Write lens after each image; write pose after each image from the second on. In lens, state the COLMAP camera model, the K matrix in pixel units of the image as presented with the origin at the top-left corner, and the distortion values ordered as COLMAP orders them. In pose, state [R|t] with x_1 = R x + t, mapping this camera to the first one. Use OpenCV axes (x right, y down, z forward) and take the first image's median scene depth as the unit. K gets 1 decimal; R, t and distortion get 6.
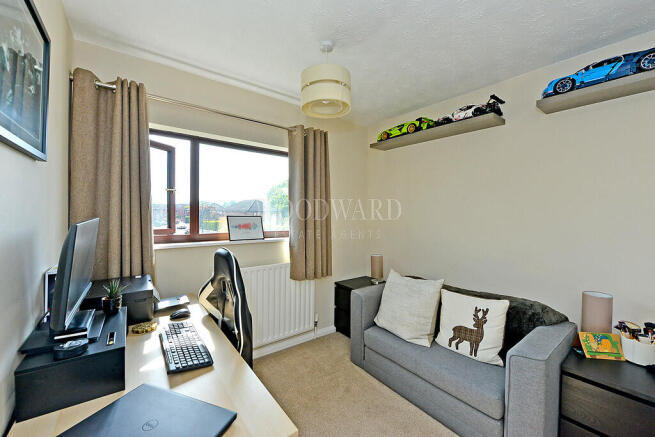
lens RADIAL K [[257.4, 0, 327.6], [0, 257.4, 216.1], [0, 0, 1]] dist [-0.009582, -0.000128]
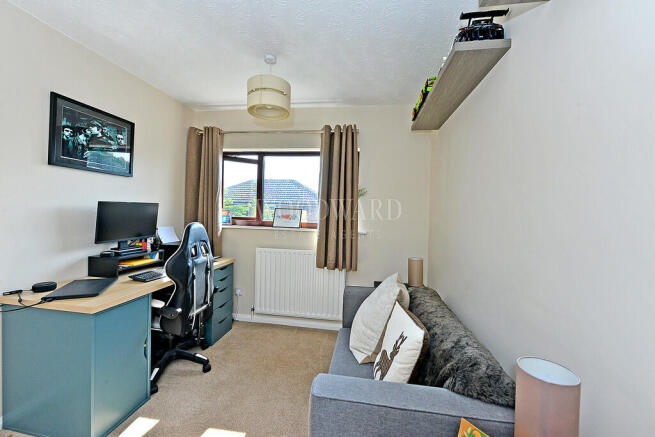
lens RADIAL K [[257.4, 0, 329.4], [0, 257.4, 216.2], [0, 0, 1]] dist [-0.009582, -0.000128]
pose [[0.703585, 0.019499, -0.710344, 0.700779], [-0.029982, 0.999548, -0.002259, 0.032730], [0.709979, 0.022888, 0.703851, 0.262827]]
